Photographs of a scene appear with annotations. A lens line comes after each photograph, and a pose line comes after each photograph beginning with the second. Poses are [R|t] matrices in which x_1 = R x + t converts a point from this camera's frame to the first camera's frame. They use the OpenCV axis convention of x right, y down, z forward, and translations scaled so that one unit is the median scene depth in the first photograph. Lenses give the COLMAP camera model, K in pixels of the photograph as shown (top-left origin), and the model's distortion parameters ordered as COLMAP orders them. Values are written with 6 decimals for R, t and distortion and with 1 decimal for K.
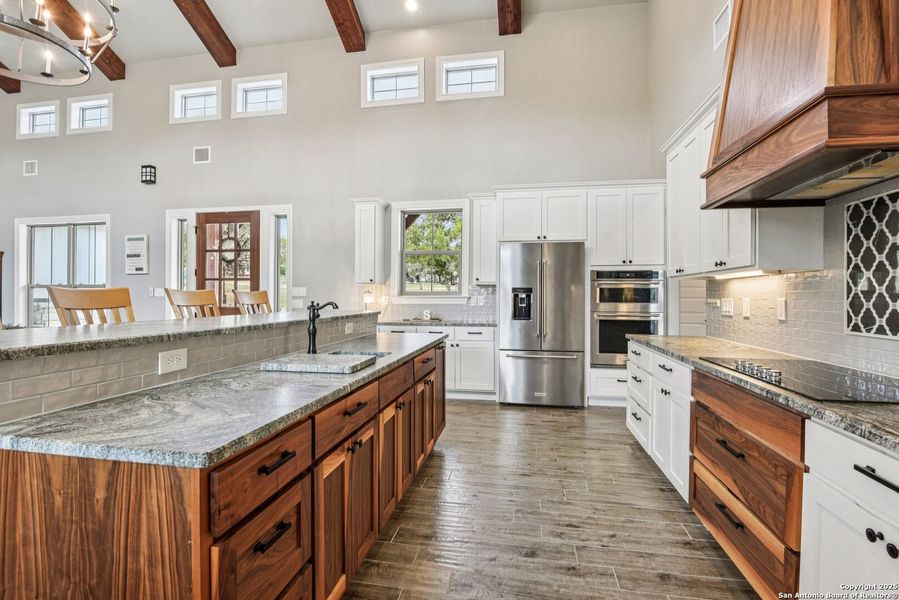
lens RADIAL K [[416.8, 0, 449.3], [0, 416.8, 294.0], [0, 0, 1]] dist [-0.011468, -0.004643]
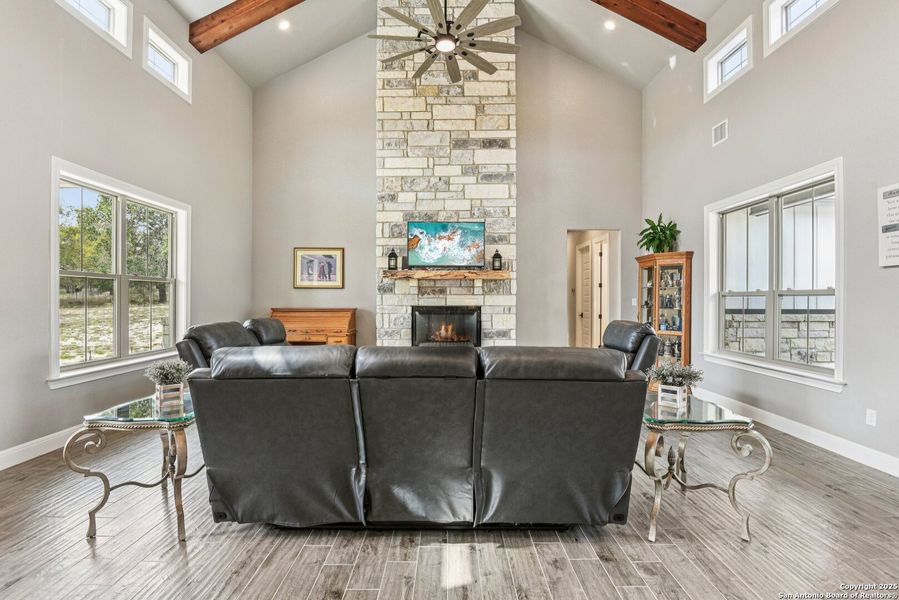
lens RADIAL K [[426.1, 0, 447.3], [0, 426.1, 301.1], [0, 0, 1]] dist [-0.004549, -0.012310]
pose [[0.173598, 0.003102, -0.984812, -0.704874], [-0.001946, 0.999994, 0.002806, -0.016176], [0.984815, 0.001429, 0.173603, 0.754933]]
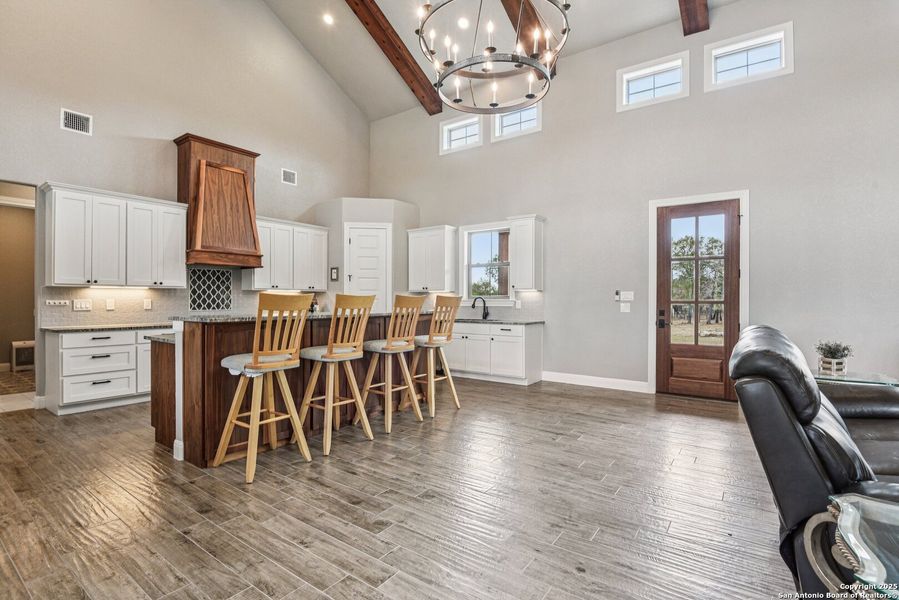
lens RADIAL K [[426.1, 0, 447.3], [0, 426.1, 301.1], [0, 0, 1]] dist [-0.004549, -0.012310]
pose [[-0.900833, -0.006357, 0.434118, -1.153704], [-0.006214, 0.999979, 0.001750, 0.004150], [-0.434121, -0.001121, -0.900854, 1.646609]]
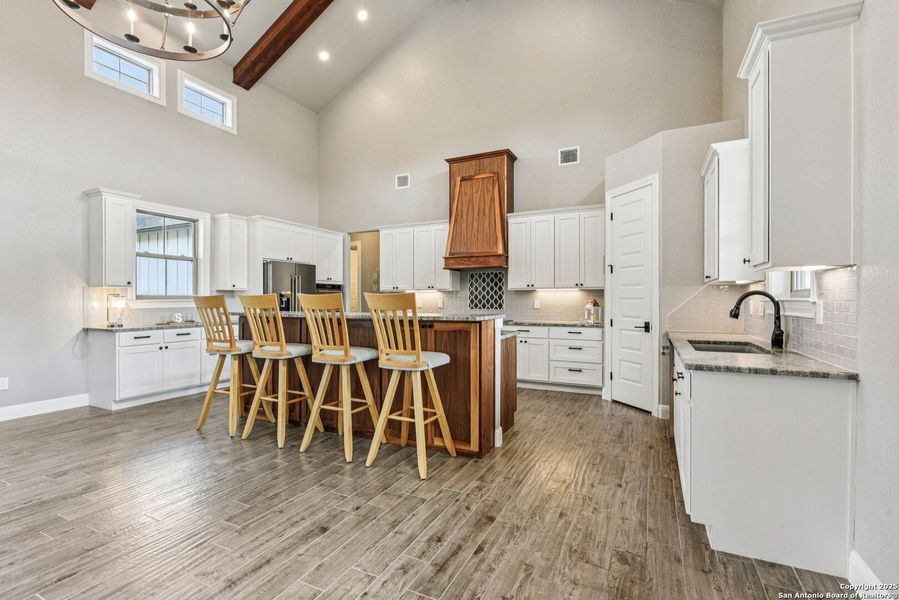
lens RADIAL K [[416.2, 0, 449.5], [0, 416.2, 300.0], [0, 0, 1]] dist [-0.000112, -0.000040]
pose [[0.274770, -0.002616, 0.961506, -1.358547], [-0.001399, 0.999994, 0.003120, 0.001354], [-0.961509, -0.002202, 0.274765, 0.103625]]
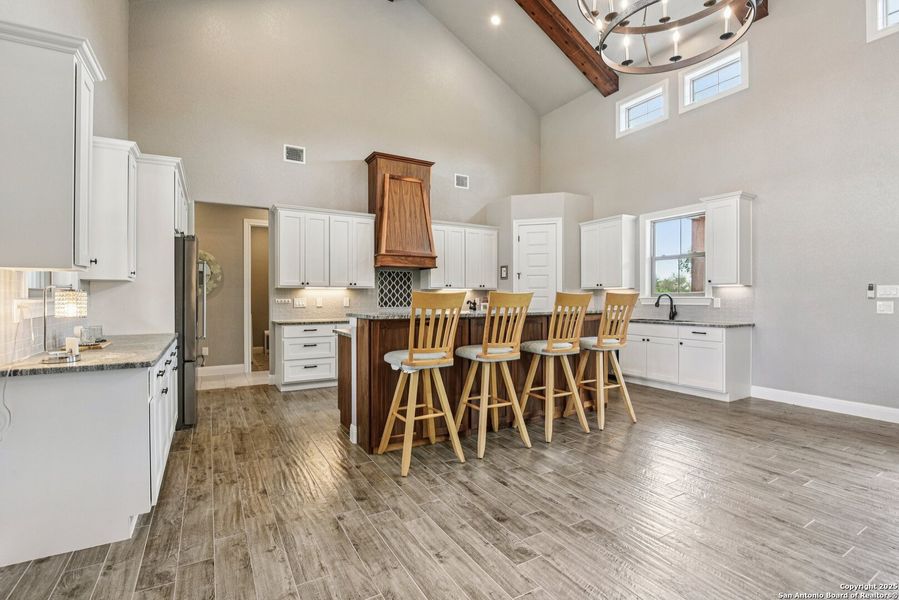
lens RADIAL K [[414.0, 0, 449.5], [0, 414.0, 300.0], [0, 0, 1]] dist [-0.003735, -0.010849]
pose [[-0.646524, -0.006688, 0.762865, -1.138308], [-0.002883, 0.999976, 0.006323, 0.003554], [-0.762888, 0.001889, -0.646527, 1.535465]]
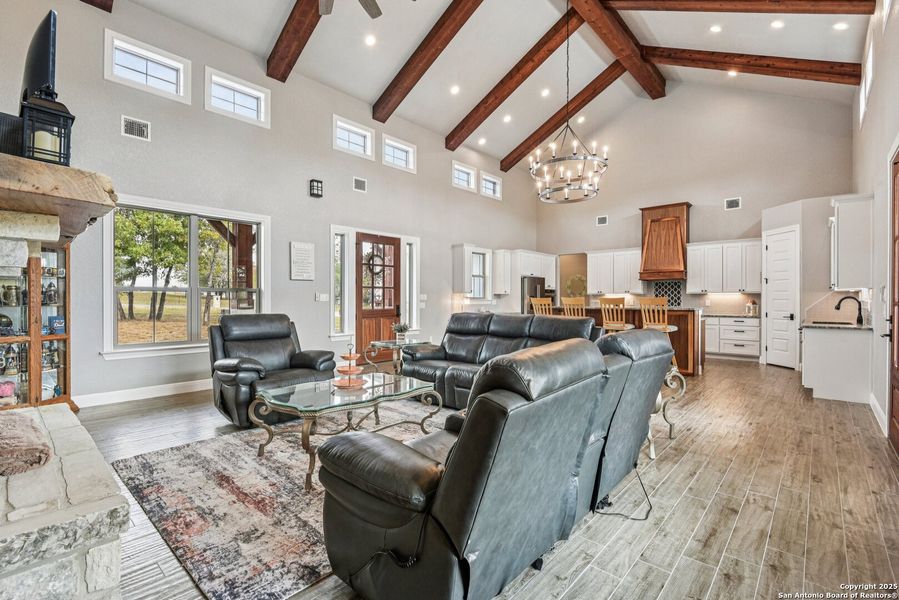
lens RADIAL K [[411.8, 0, 446.7], [0, 411.8, 298.9], [0, 0, 1]] dist [0.000494, -0.011004]
pose [[0.532185, -0.001115, 0.846628, -2.662891], [-0.001498, 0.999996, 0.002259, -0.005844], [-0.846627, -0.002470, 0.532181, 0.248187]]
